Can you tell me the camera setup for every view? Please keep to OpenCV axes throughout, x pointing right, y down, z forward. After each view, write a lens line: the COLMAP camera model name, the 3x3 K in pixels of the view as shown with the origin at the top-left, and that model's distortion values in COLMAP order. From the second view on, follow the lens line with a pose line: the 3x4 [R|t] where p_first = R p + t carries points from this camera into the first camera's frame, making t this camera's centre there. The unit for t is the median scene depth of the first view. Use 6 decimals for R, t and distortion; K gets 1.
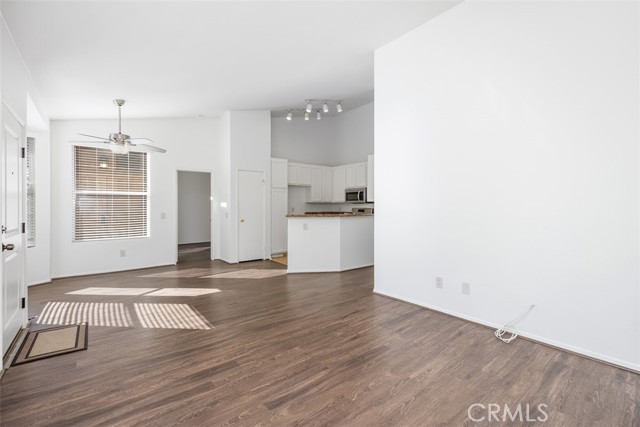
lens RADIAL K [[290.5, 0, 323.5], [0, 290.5, 213.2], [0, 0, 1]] dist [0.005508, -0.000724]
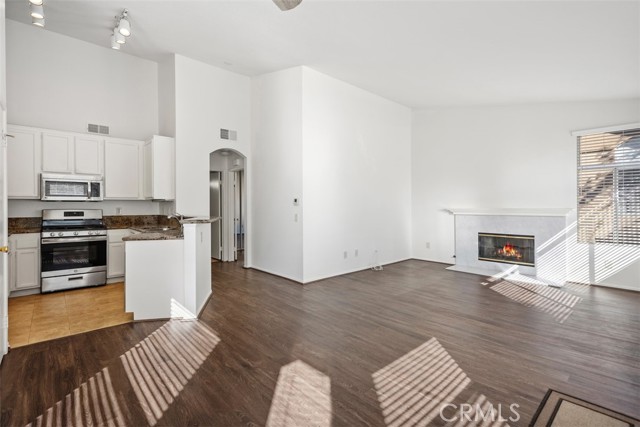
lens RADIAL K [[290.5, 0, 316.0], [0, 290.5, 209.2], [0, 0, 1]] dist [0.005508, -0.000724]
pose [[-0.046668, -0.006191, 0.998891, -1.416013], [0.027210, 0.999602, 0.007467, -0.026435], [-0.998540, 0.027528, -0.046481, 1.511439]]
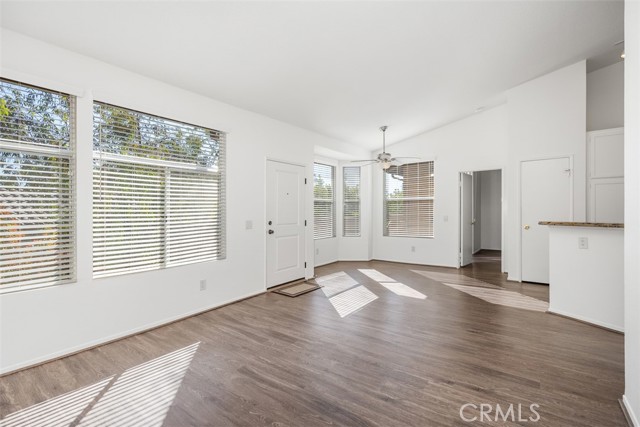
lens RADIAL K [[290.5, 0, 313.1], [0, 290.5, 208.4], [0, 0, 1]] dist [0.005508, -0.000724]
pose [[0.233124, -0.012346, -0.972369, 0.750982], [-0.012988, 0.999791, -0.015808, -0.010567], [0.972360, 0.016314, 0.232915, 0.667392]]
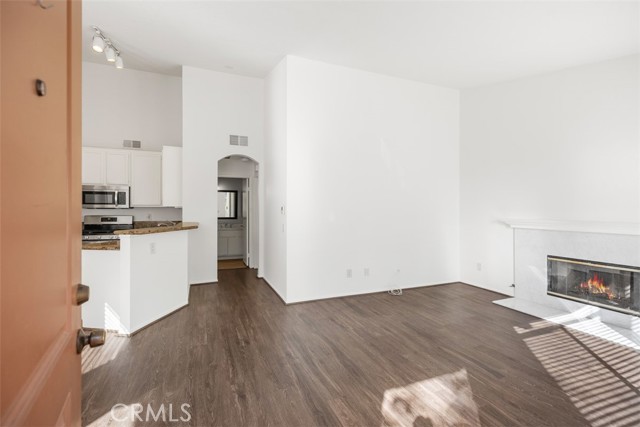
lens RADIAL K [[290.5, 0, 318.8], [0, 290.5, 209.2], [0, 0, 1]] dist [0.005508, -0.000724]
pose [[0.285241, -0.000035, 0.958456, -1.101329], [0.020433, 0.999773, -0.006045, -0.055294], [-0.958238, 0.021309, 0.285177, 0.928288]]
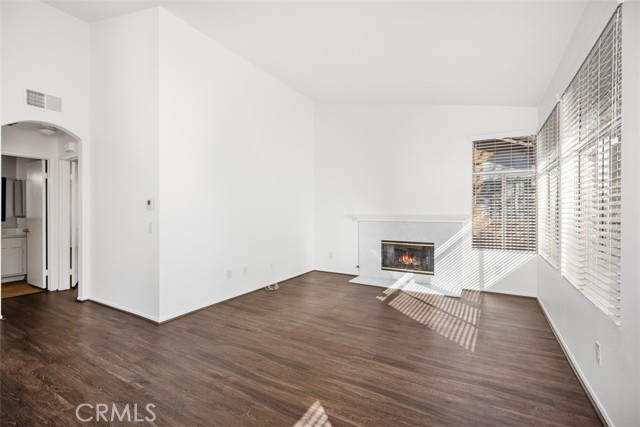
lens RADIAL K [[290.5, 0, 317.7], [0, 290.5, 211.5], [0, 0, 1]] dist [0.005508, -0.000724]
pose [[-0.351659, -0.001614, 0.936127, -1.040913], [0.021363, 0.999724, 0.009748, -0.029383], [-0.935884, 0.023426, -0.351527, 1.324088]]
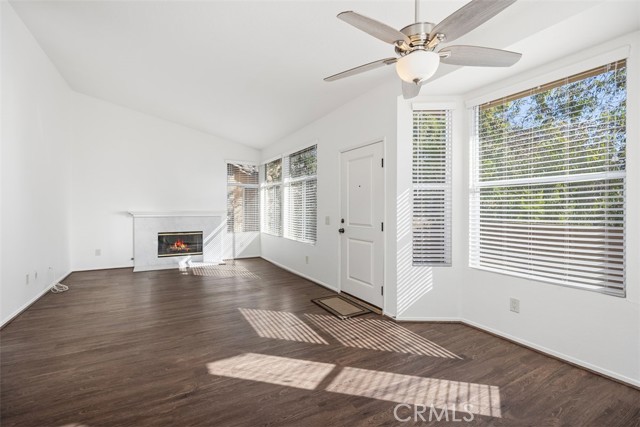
lens RADIAL K [[290.5, 0, 320.4], [0, 290.5, 211.7], [0, 0, 1]] dist [0.005508, -0.000724]
pose [[-0.986882, -0.005130, 0.161364, -1.017535], [-0.000359, 0.999562, 0.029582, -0.044569], [-0.161445, 0.029136, -0.986452, 2.303950]]
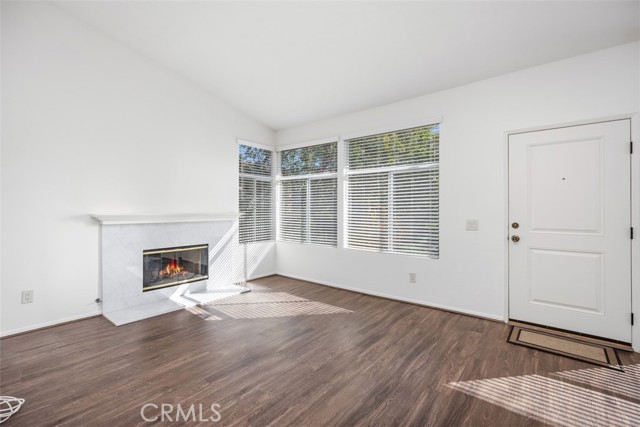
lens RADIAL K [[290.5, 0, 322.1], [0, 290.5, 208.0], [0, 0, 1]] dist [0.005508, -0.000724]
pose [[-0.978546, 0.001164, -0.206027, 0.066894], [-0.003638, 0.999730, 0.022928, -0.043970], [0.205998, 0.023186, -0.978278, 1.753727]]
